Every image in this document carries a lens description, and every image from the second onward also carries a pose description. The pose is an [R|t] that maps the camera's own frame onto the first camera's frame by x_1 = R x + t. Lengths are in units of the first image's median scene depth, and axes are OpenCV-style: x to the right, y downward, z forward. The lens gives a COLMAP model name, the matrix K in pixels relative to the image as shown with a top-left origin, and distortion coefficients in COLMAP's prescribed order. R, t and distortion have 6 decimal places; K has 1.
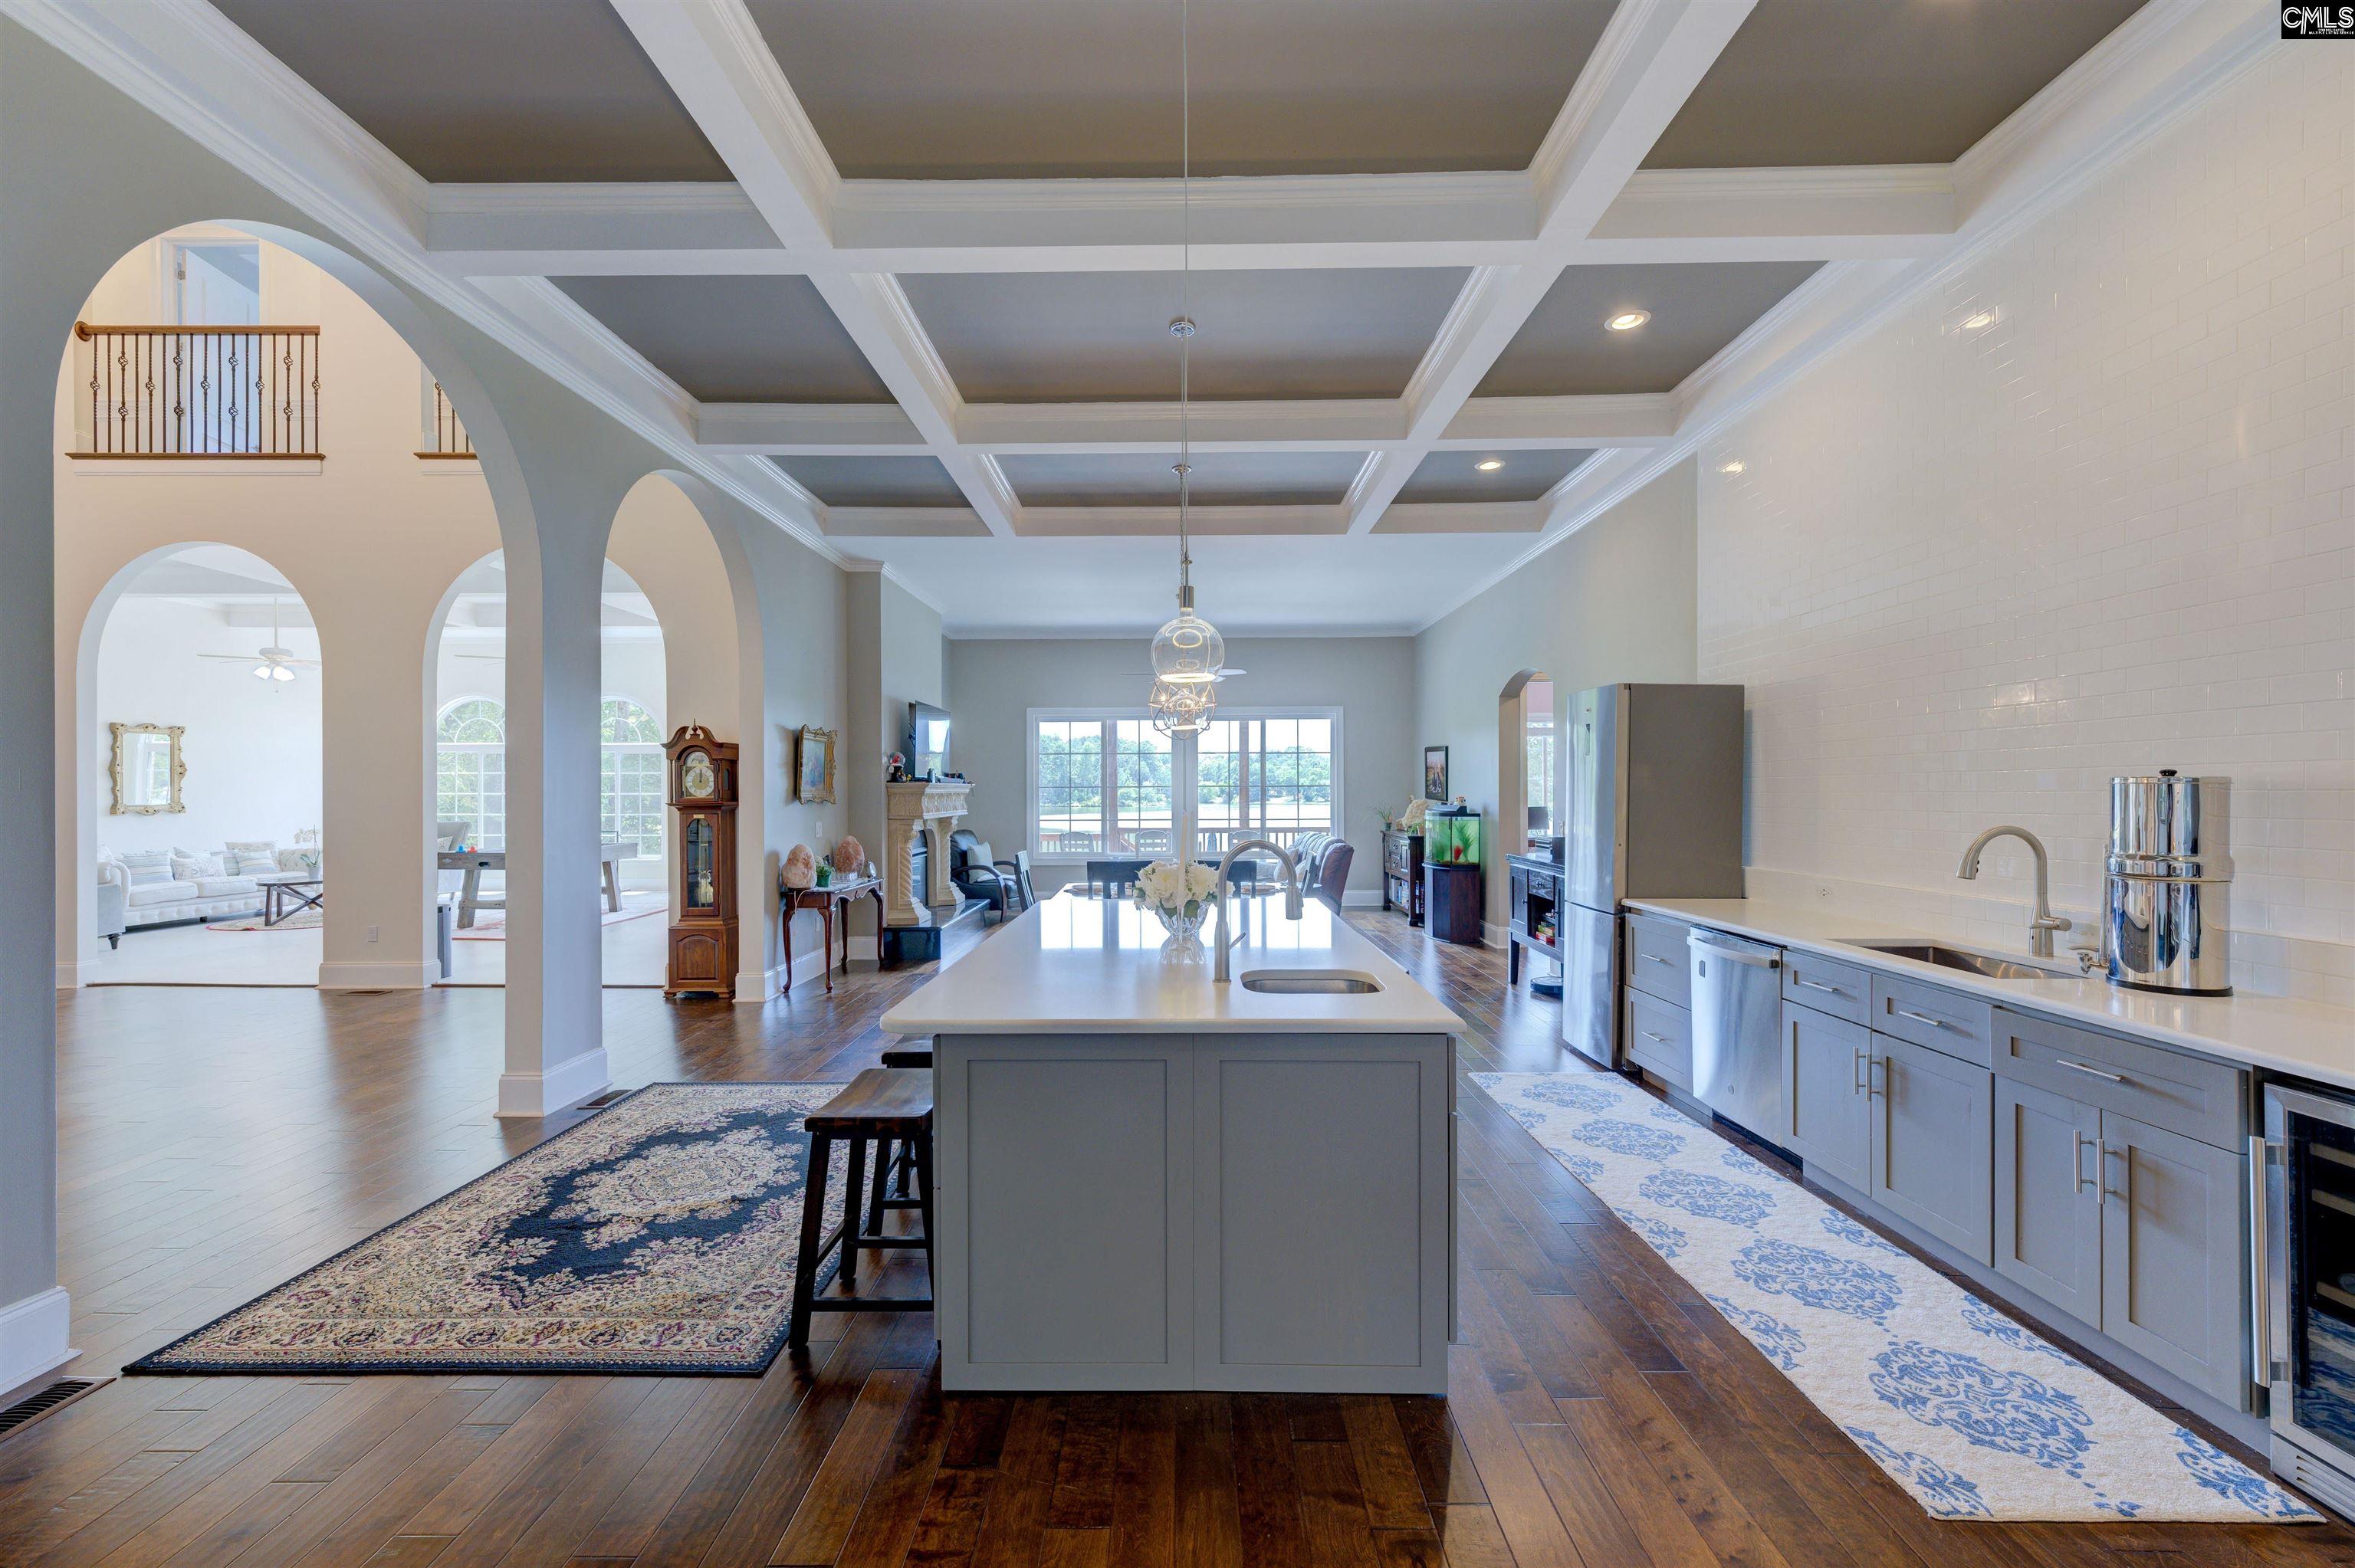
lens RADIAL K [[924.5, 0, 1173.2], [0, 924.5, 796.9], [0, 0, 1]] dist [-0.003599, 0.000880]
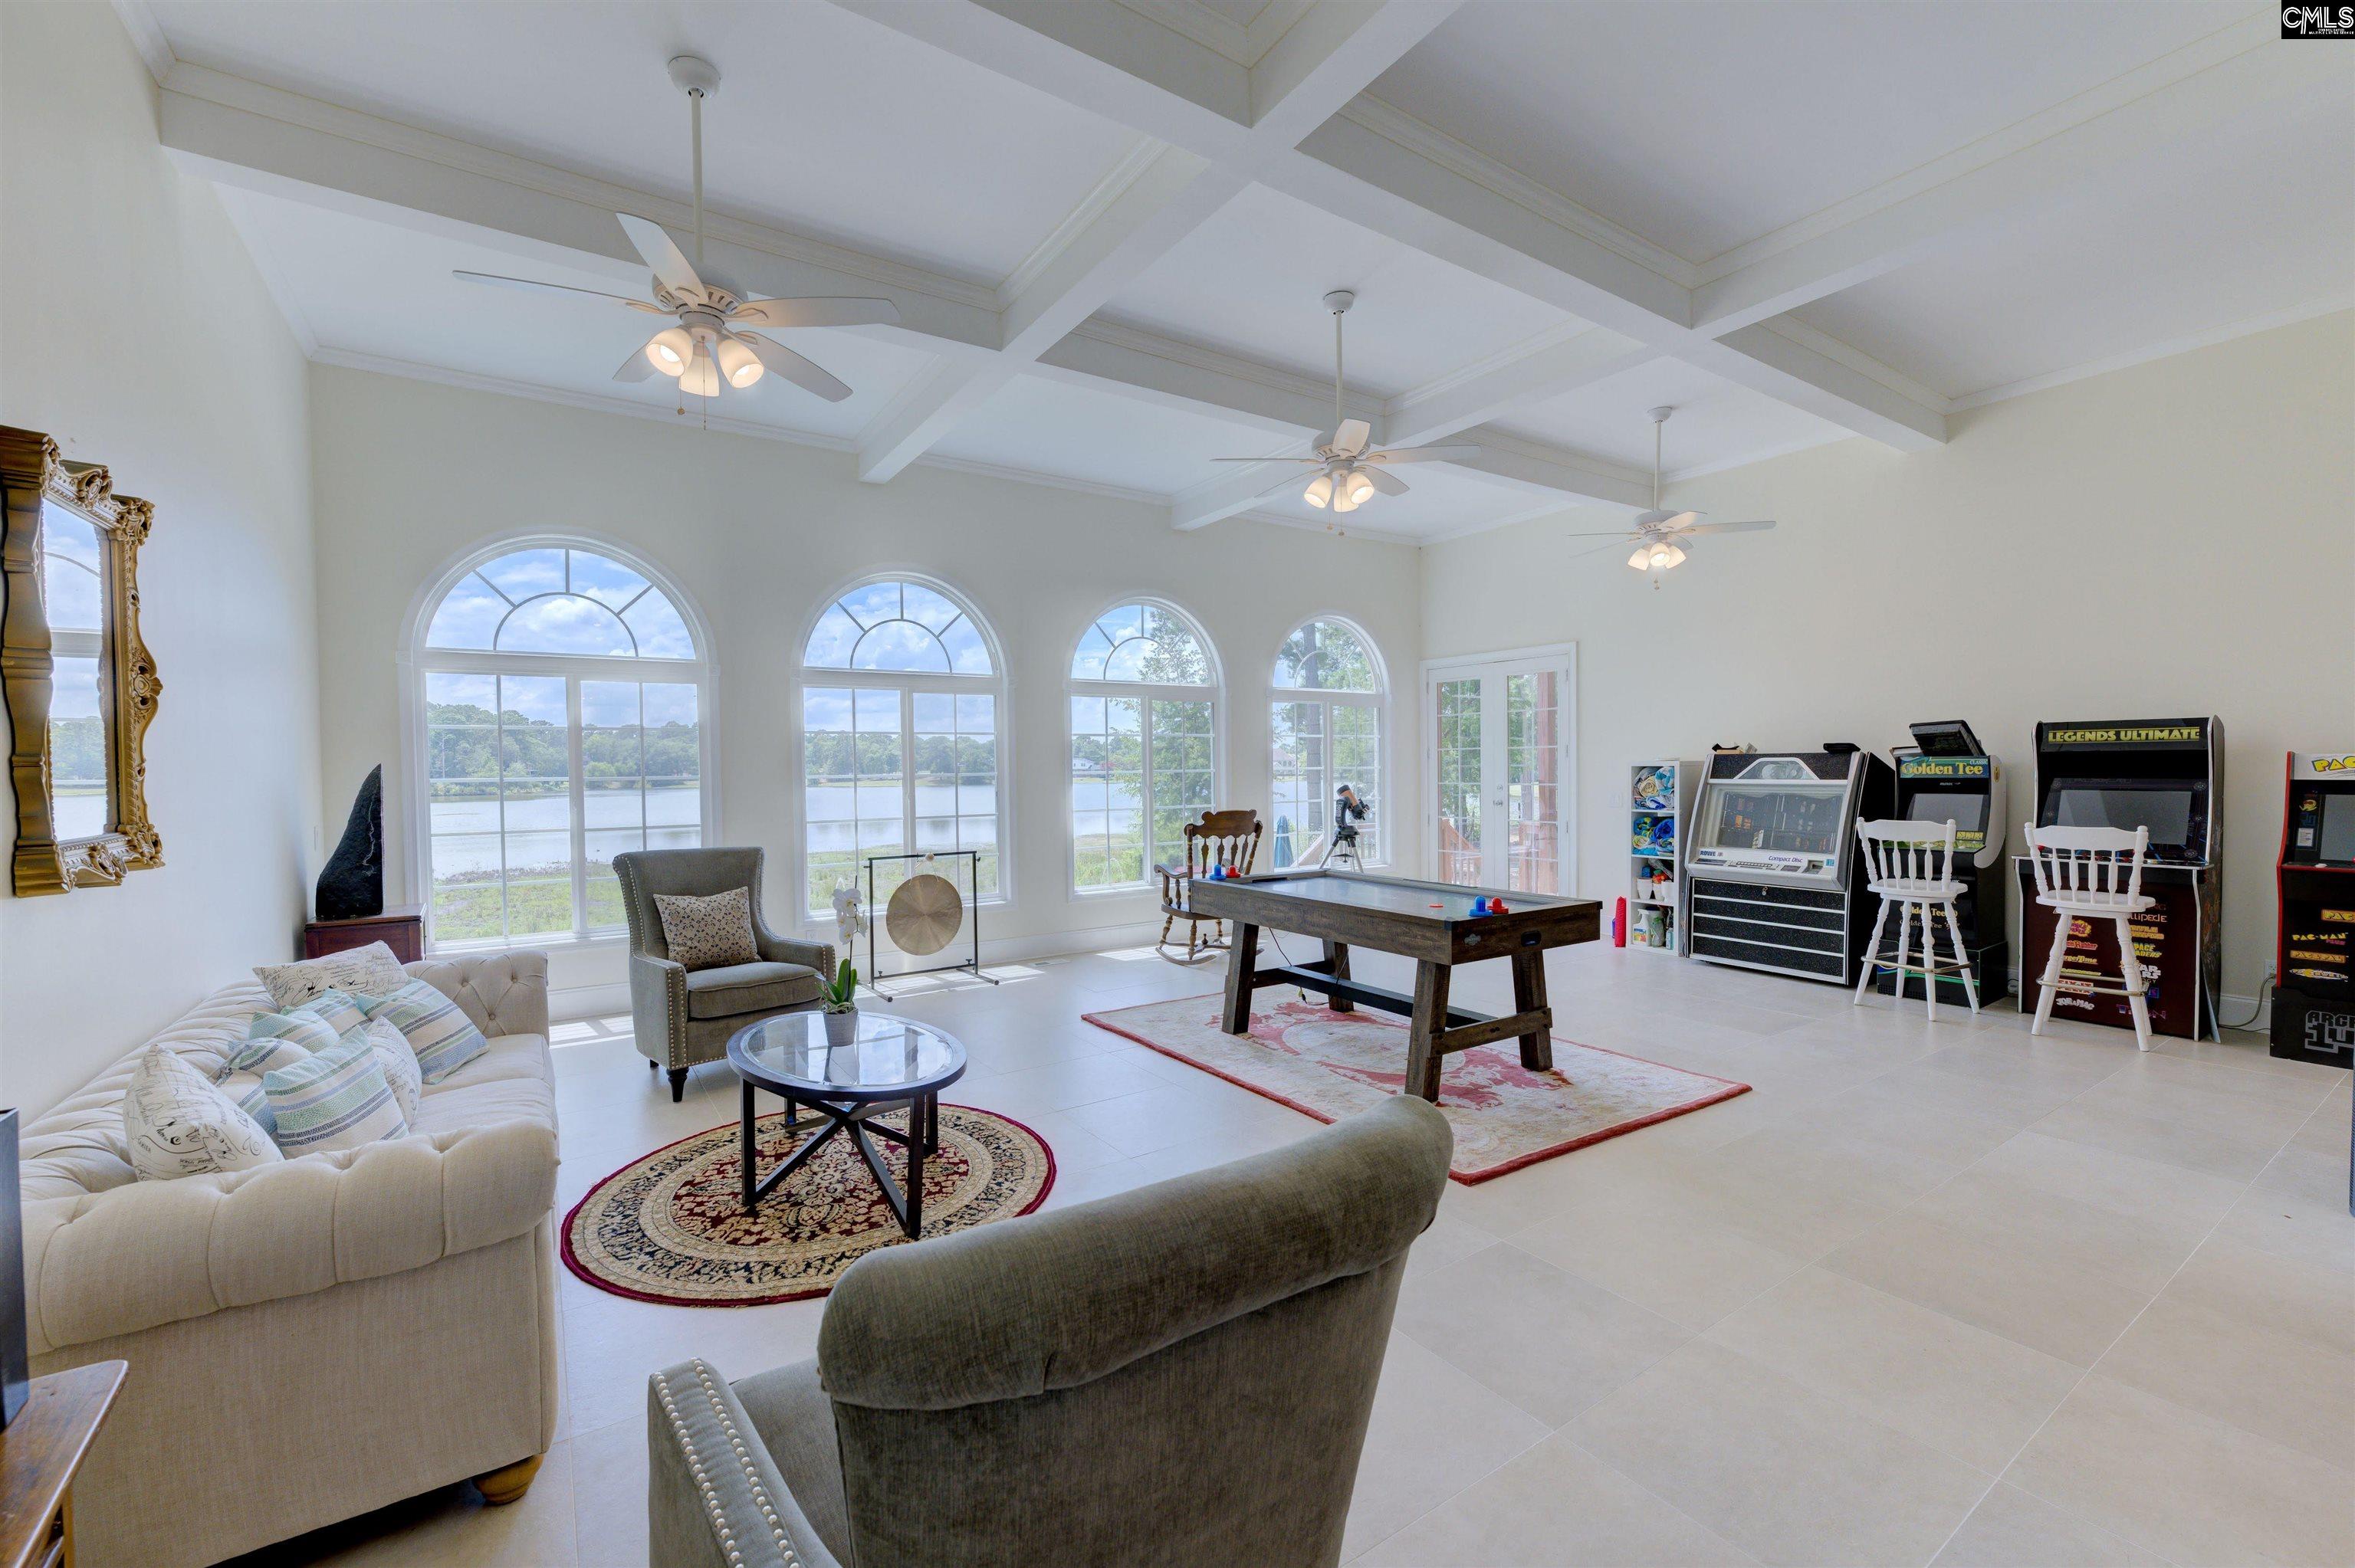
lens RADIAL K [[969.3, 0, 1162.8], [0, 969.3, 792.0], [0, 0, 1]] dist [-0.001346, 0.000127]
pose [[0.829359, -0.022948, 0.558244, -2.830685], [0.014715, 0.999707, 0.019234, -0.008498], [-0.558522, -0.007737, 0.829454, 1.838468]]
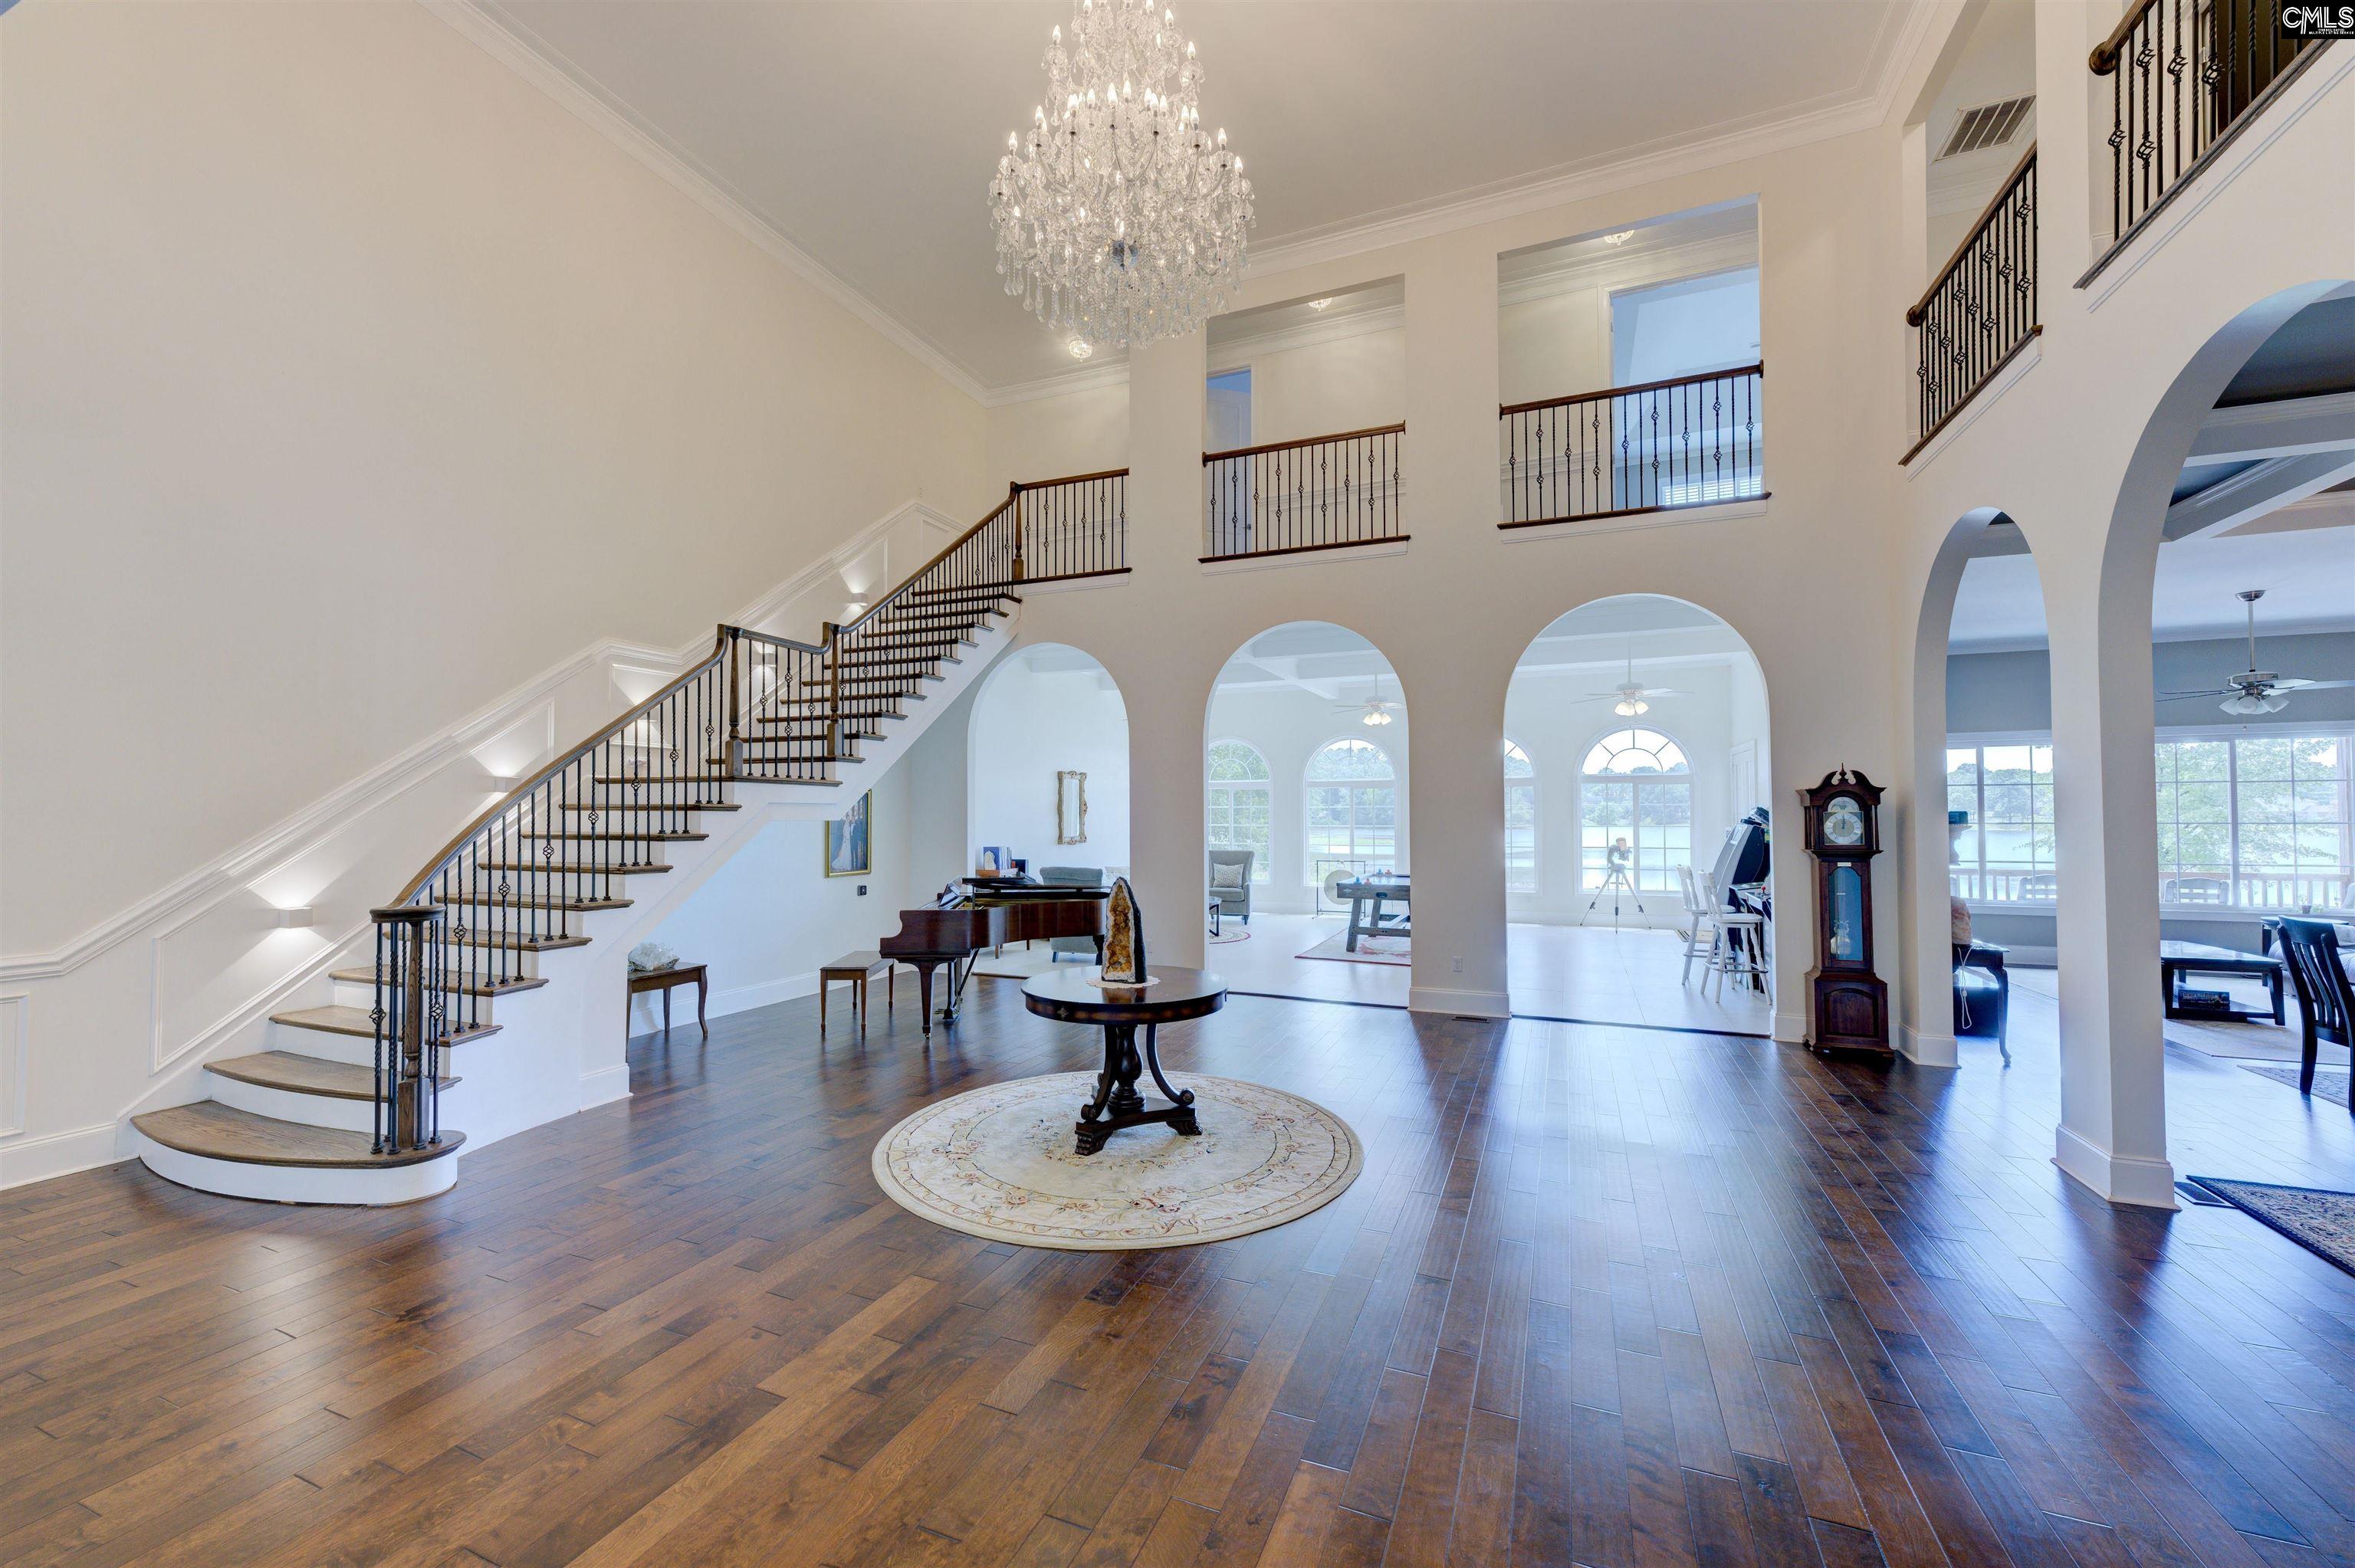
lens RADIAL K [[924.5, 0, 1165.7], [0, 924.5, 793.1], [0, 0, 1]] dist [-0.003599, 0.000880]
pose [[0.921083, -0.008783, -0.389266, -1.398355], [-0.001290, 0.999671, -0.025610, -0.048803], [0.389363, 0.024091, 0.920769, -0.281548]]
